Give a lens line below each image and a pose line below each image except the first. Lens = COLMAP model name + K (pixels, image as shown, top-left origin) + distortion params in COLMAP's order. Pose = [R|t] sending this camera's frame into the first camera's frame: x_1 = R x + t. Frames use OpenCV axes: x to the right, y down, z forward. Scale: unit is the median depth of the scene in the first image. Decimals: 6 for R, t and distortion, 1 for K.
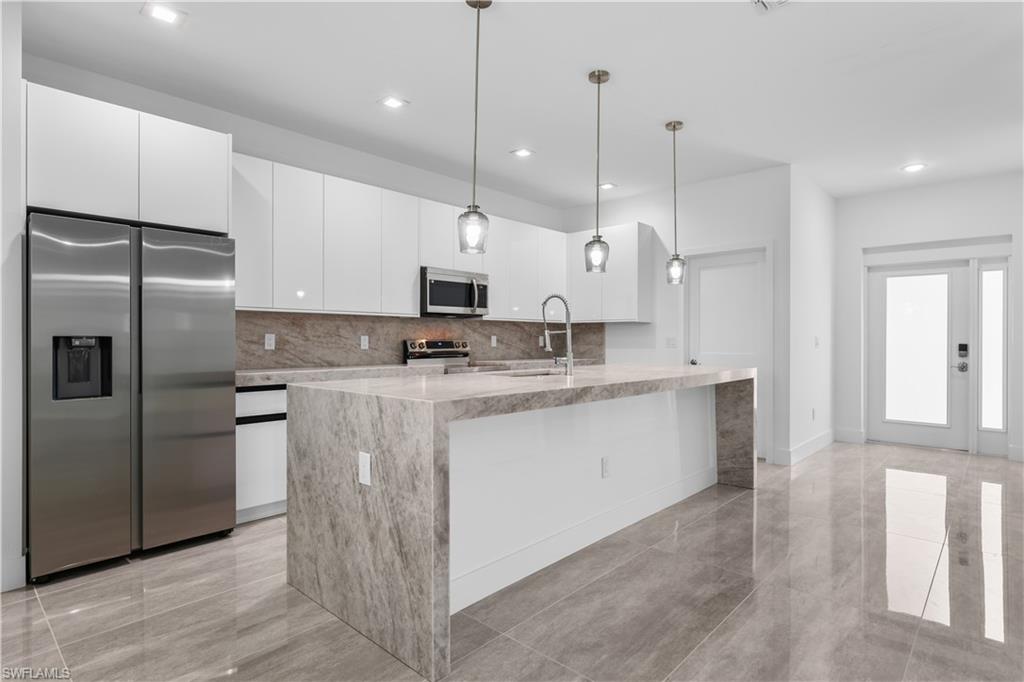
lens RADIAL K [[530.9, 0, 515.2], [0, 530.9, 341.7], [0, 0, 1]] dist [0.001989, -0.000371]
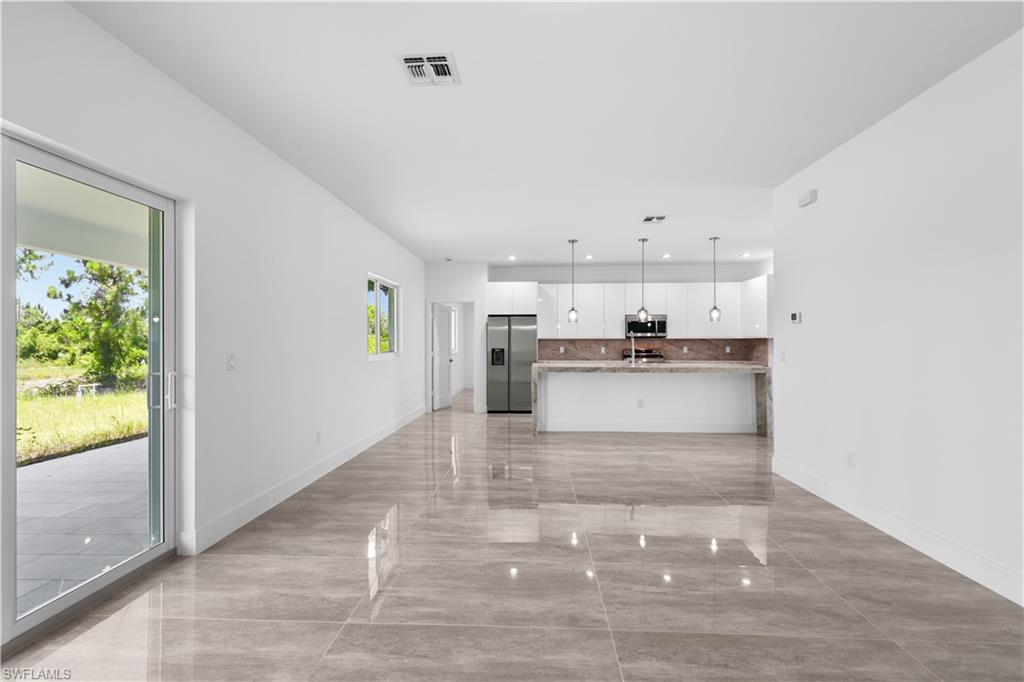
lens RADIAL K [[445.7, 0, 514.4], [0, 445.7, 340.2], [0, 0, 1]] dist [0.004356, -0.000333]
pose [[0.639457, -0.008998, -0.768774, 1.155104], [0.000344, 0.999935, -0.011418, -0.024469], [0.768827, 0.007036, 0.639418, -0.627826]]
